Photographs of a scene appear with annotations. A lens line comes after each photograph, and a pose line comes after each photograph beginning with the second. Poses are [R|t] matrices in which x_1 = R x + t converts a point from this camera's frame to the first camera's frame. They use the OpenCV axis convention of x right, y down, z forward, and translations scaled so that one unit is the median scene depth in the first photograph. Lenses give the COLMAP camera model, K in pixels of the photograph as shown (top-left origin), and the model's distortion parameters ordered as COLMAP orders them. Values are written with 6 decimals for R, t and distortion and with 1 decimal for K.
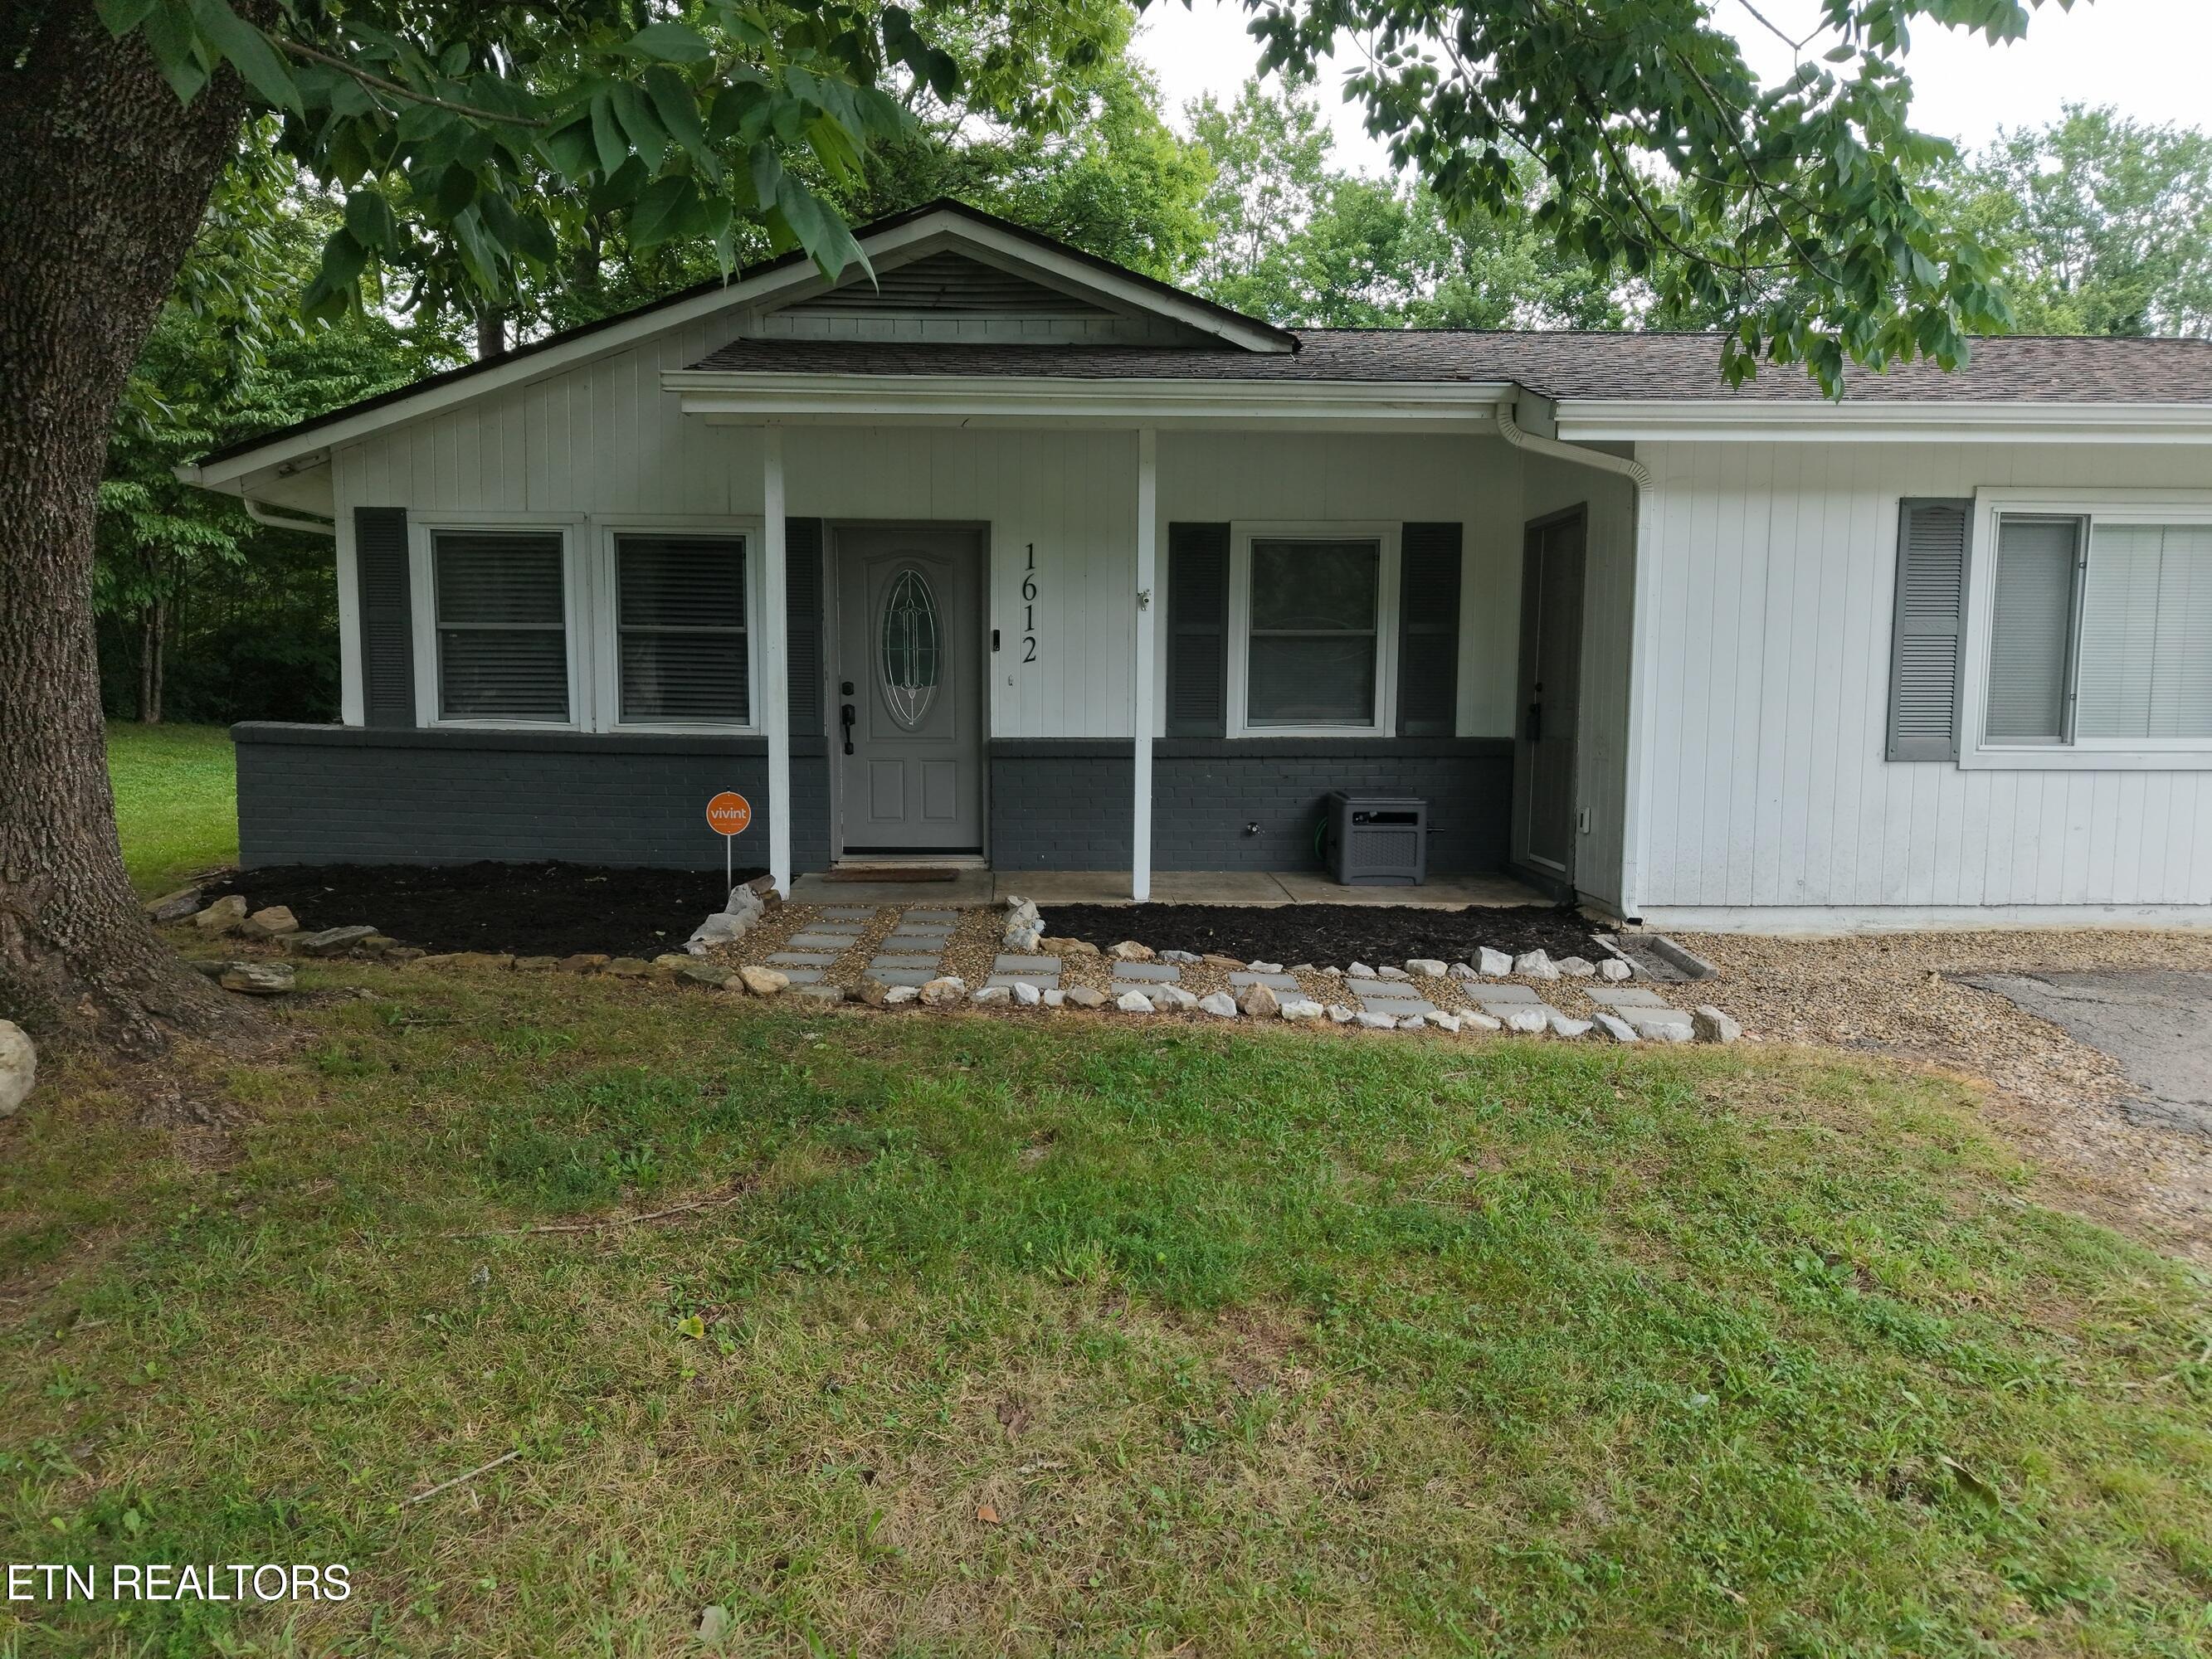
lens RADIAL K [[1481.2, 0, 1095.4], [0, 1481.2, 821.4], [0, 0, 1]] dist [0.030220, -0.028974]
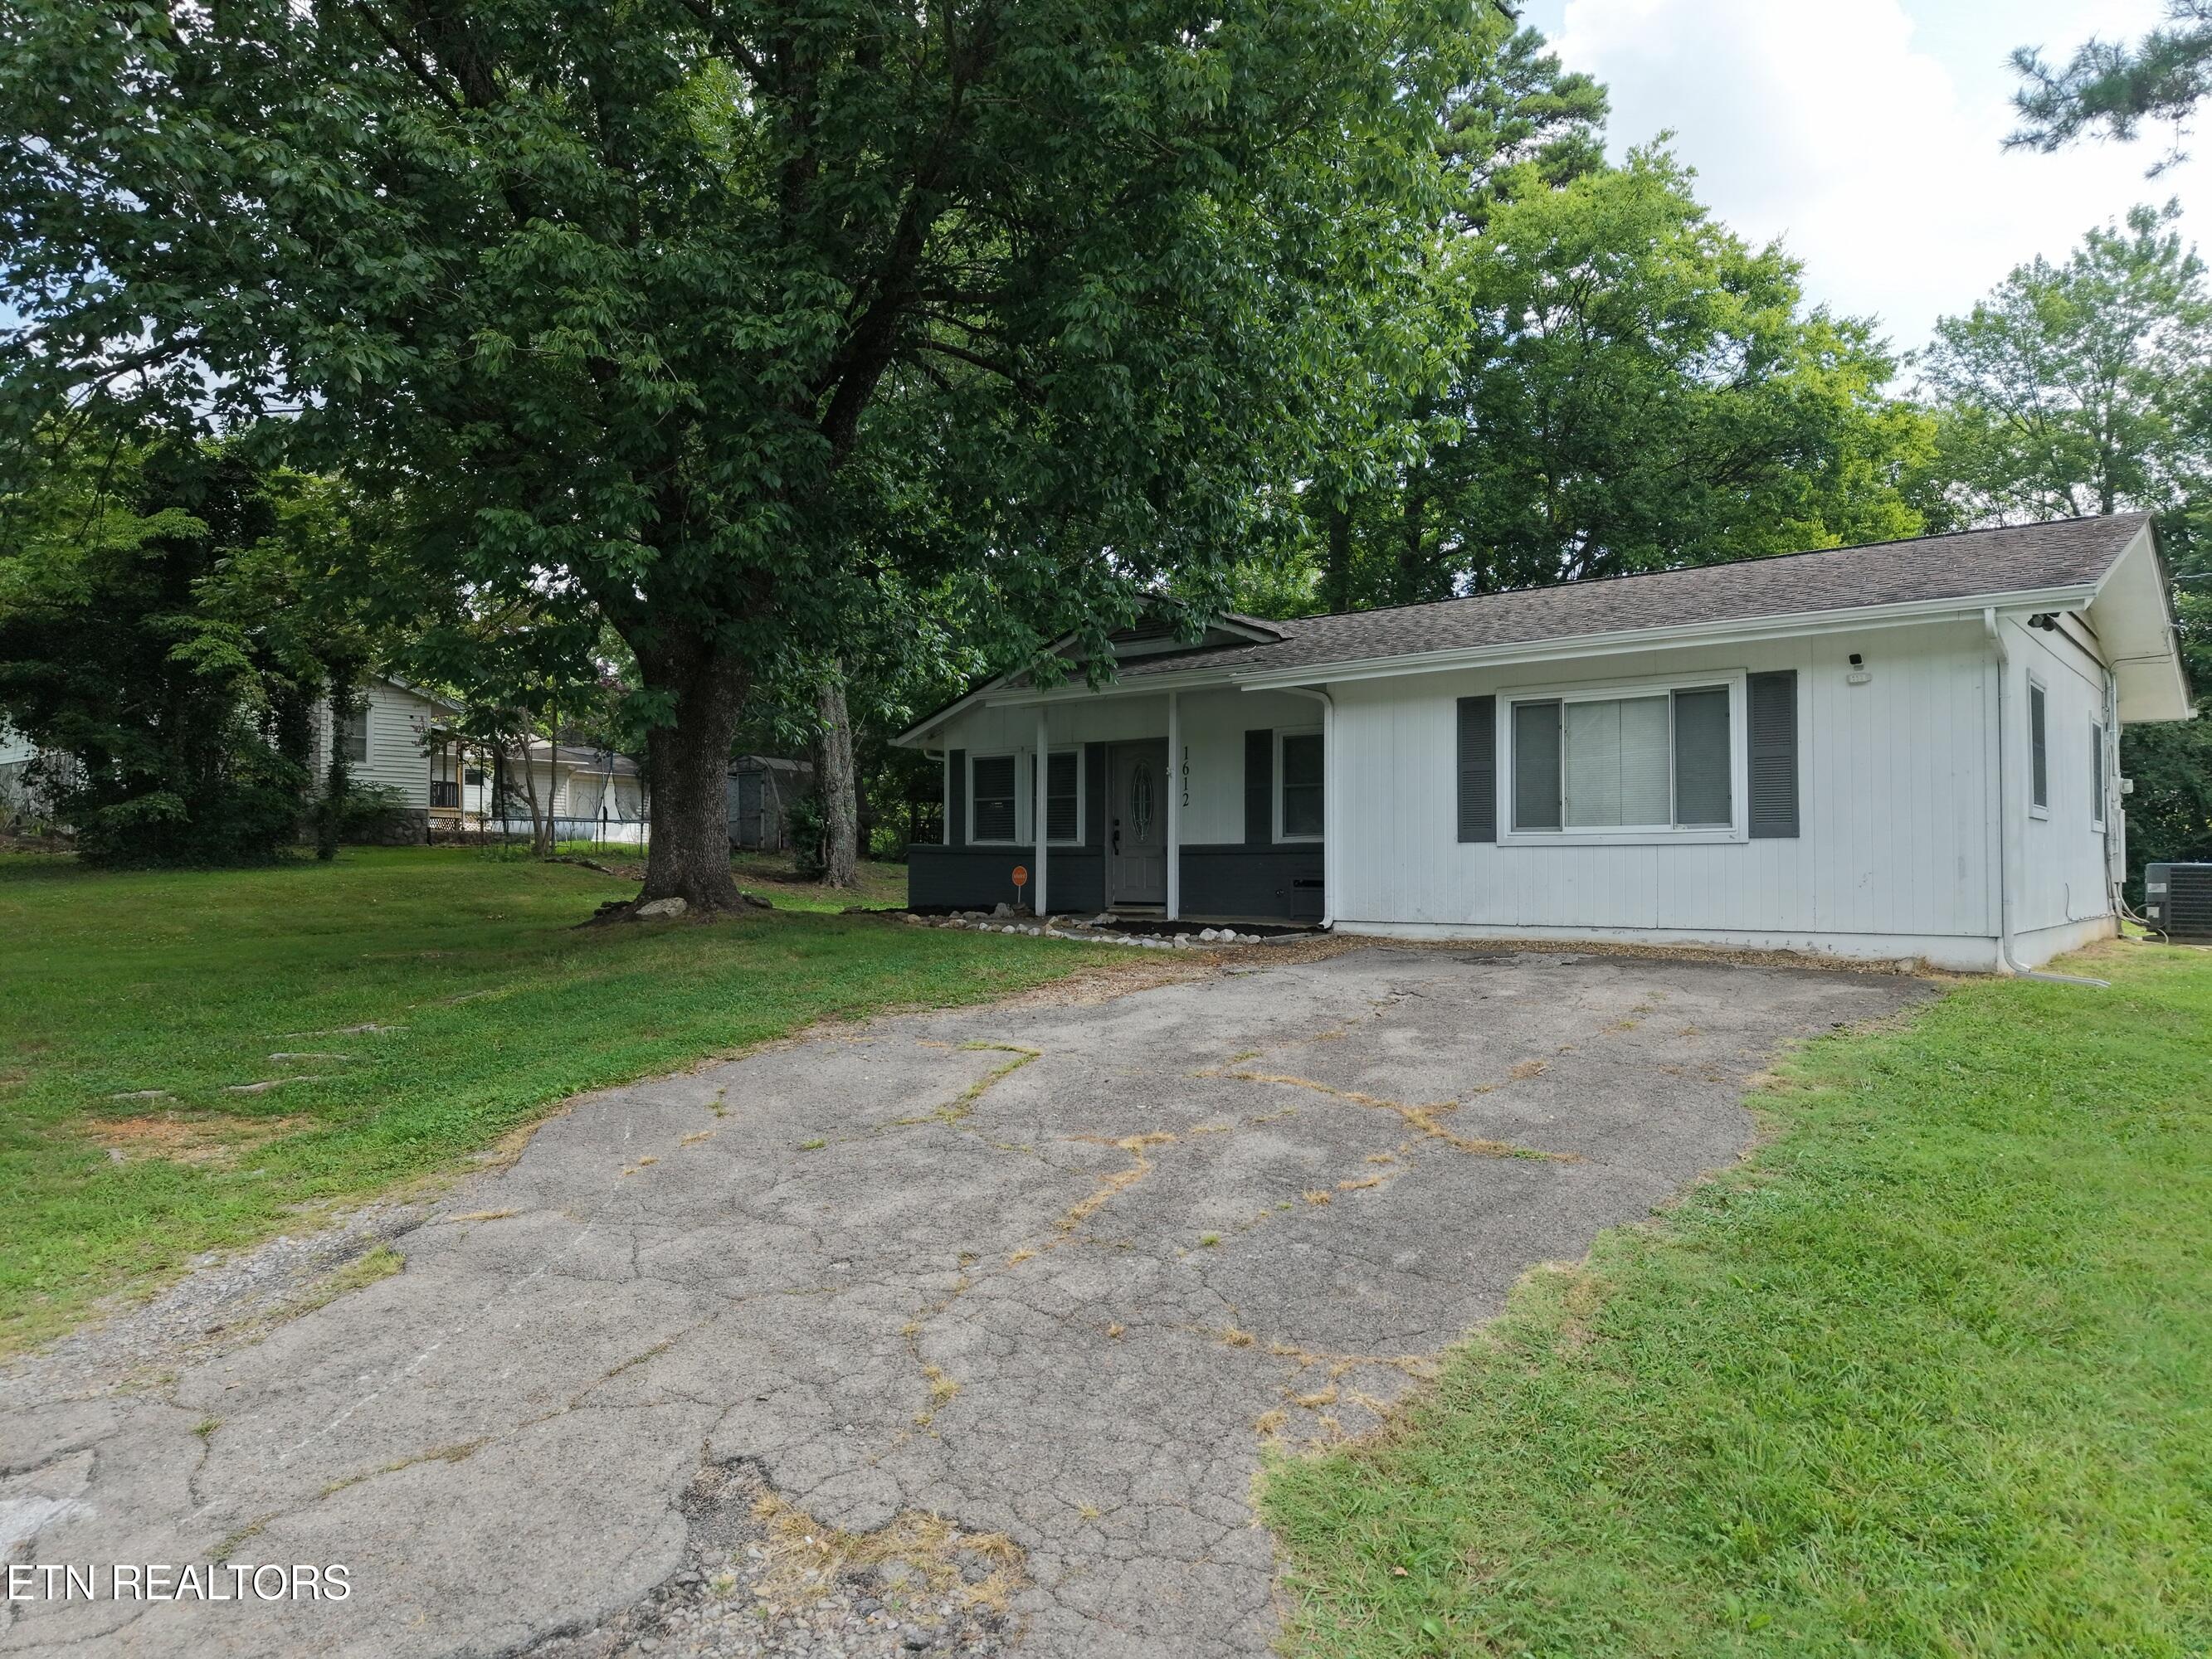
lens RADIAL K [[1481.2, 0, 1093.2], [0, 1481.2, 842.6], [0, 0, 1]] dist [0.030220, -0.028974]
pose [[0.743110, -0.018038, -0.668926, 1.193142], [-0.057389, 0.994236, -0.090563, 0.125209], [0.666704, 0.105687, 0.737792, -0.520792]]
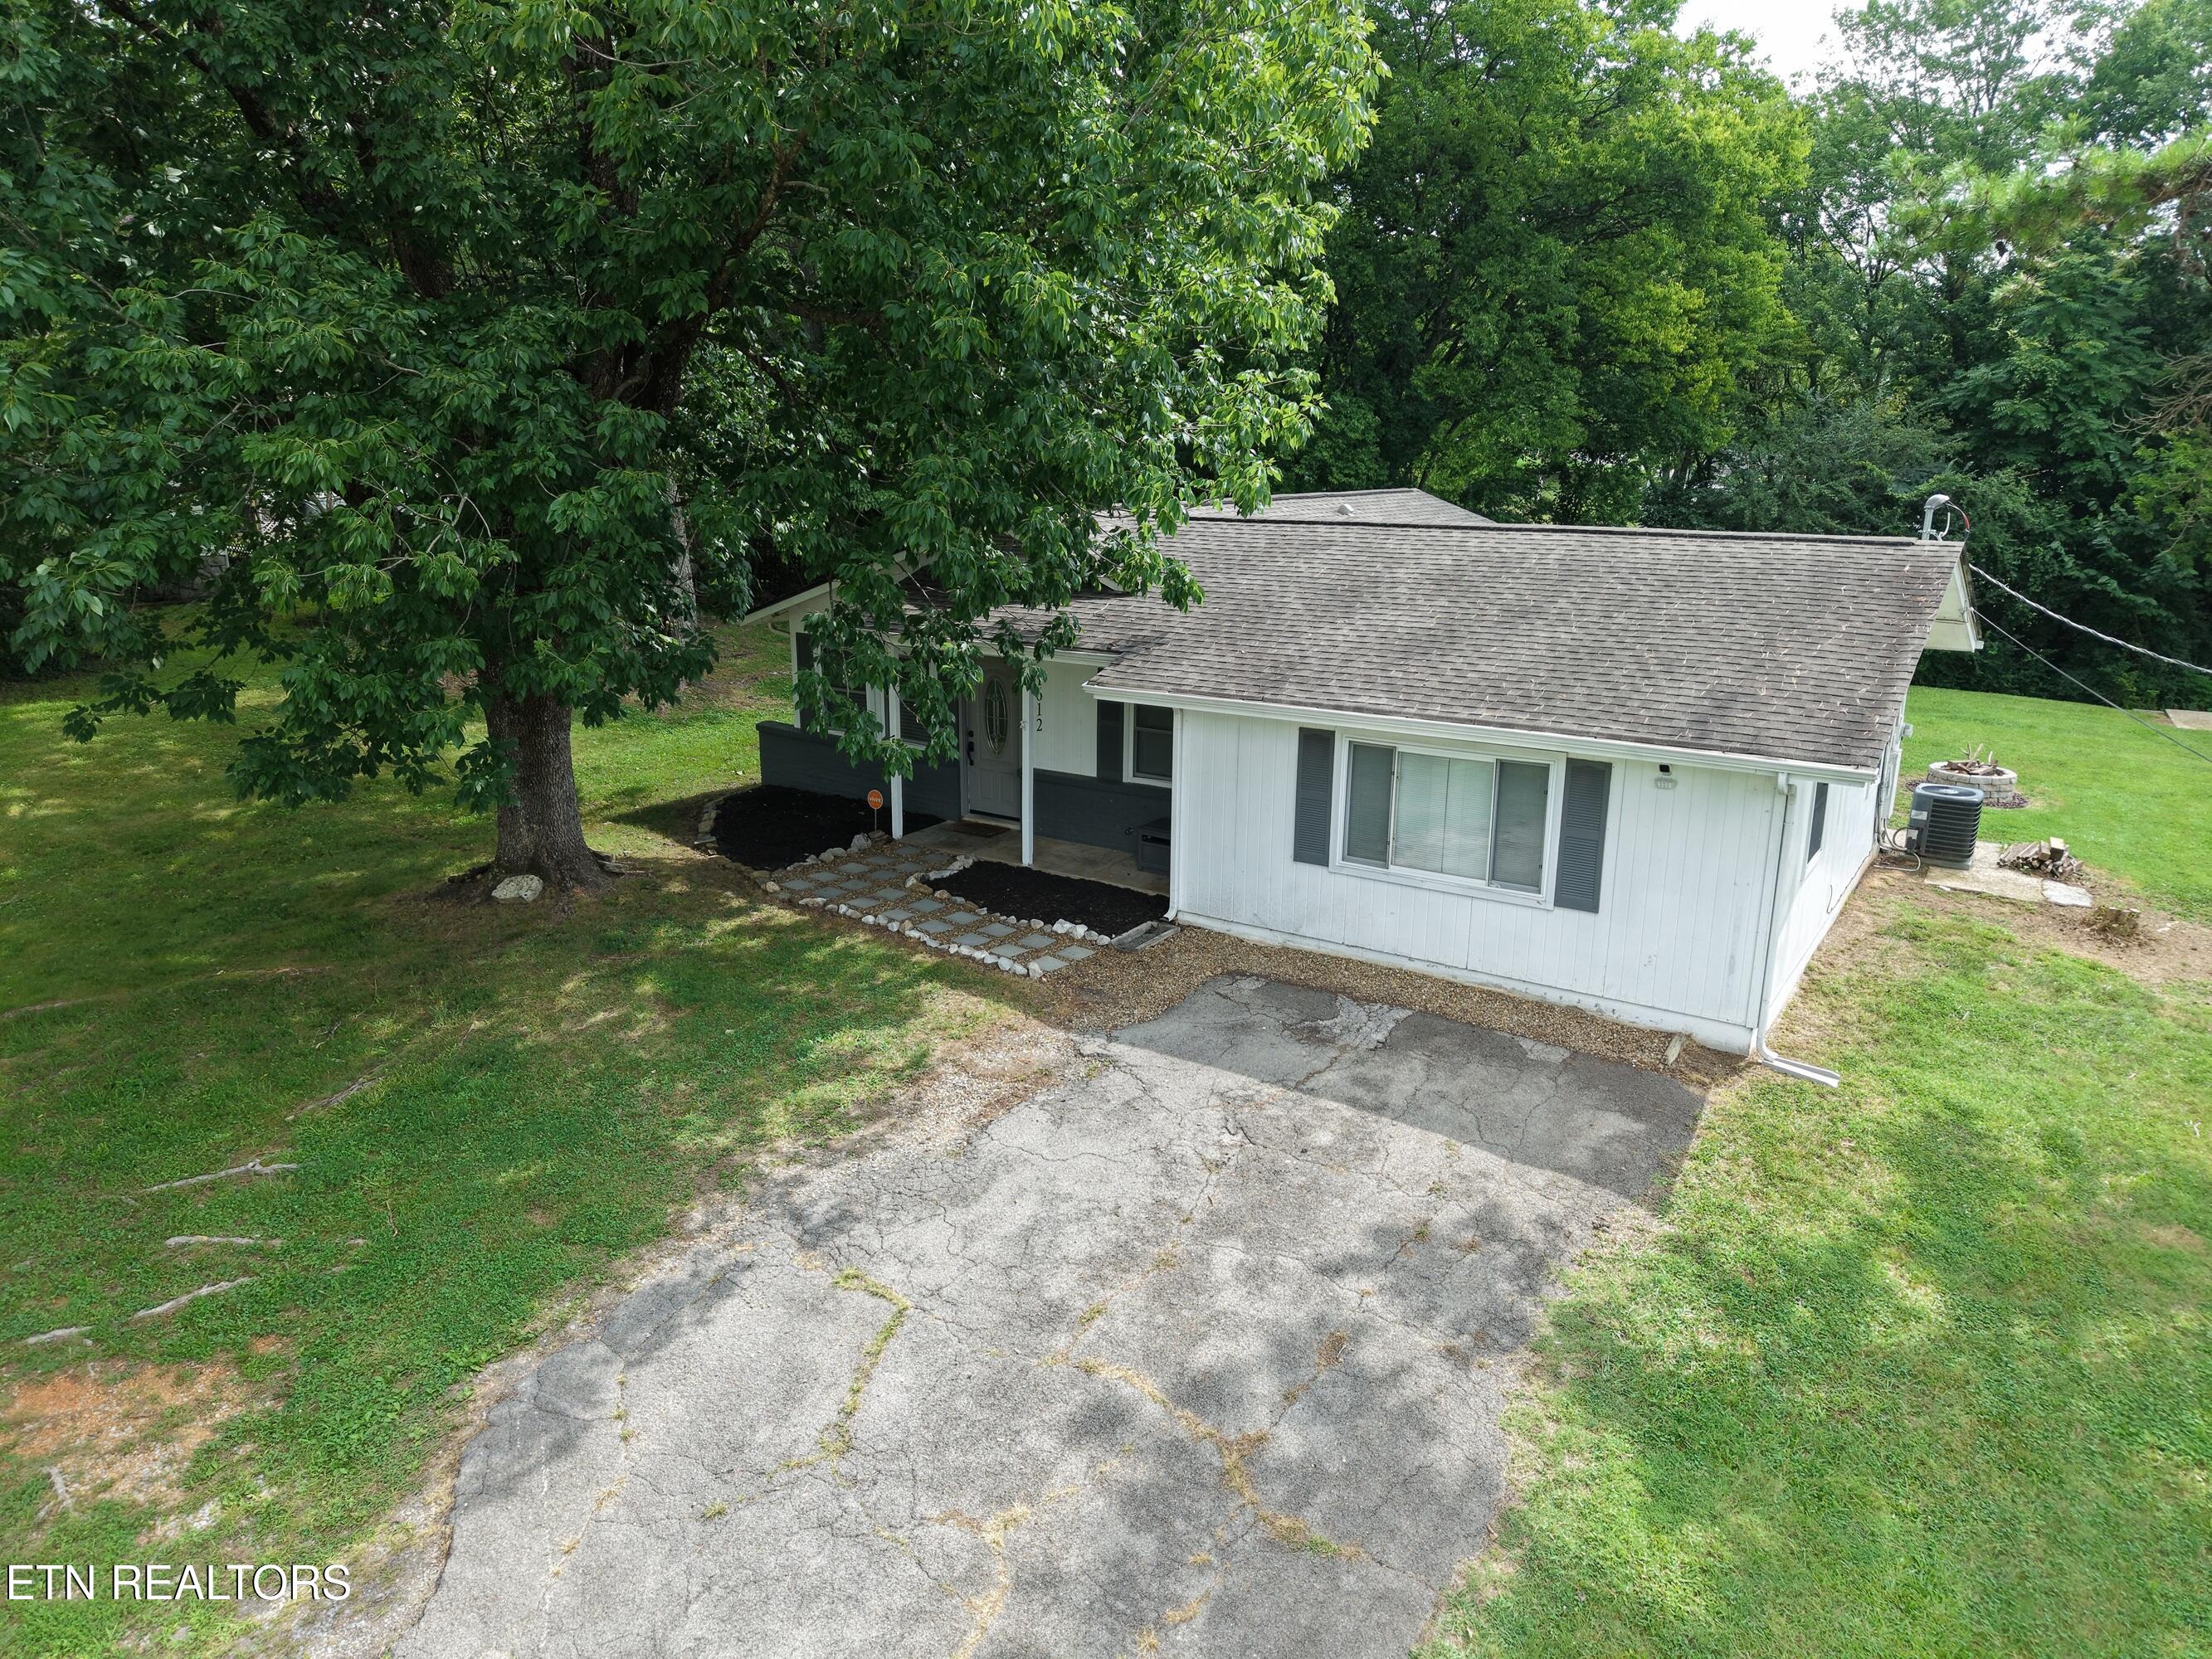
lens RADIAL K [[1481.2, 0, 1094.3], [0, 1481.2, 826.2], [0, 0, 1]] dist [0.030220, -0.028974]
pose [[0.804923, 0.148876, -0.574400, 1.198218], [-0.055379, 0.982637, 0.177080, -0.345683], [0.590790, -0.110726, 0.799192, -0.562049]]
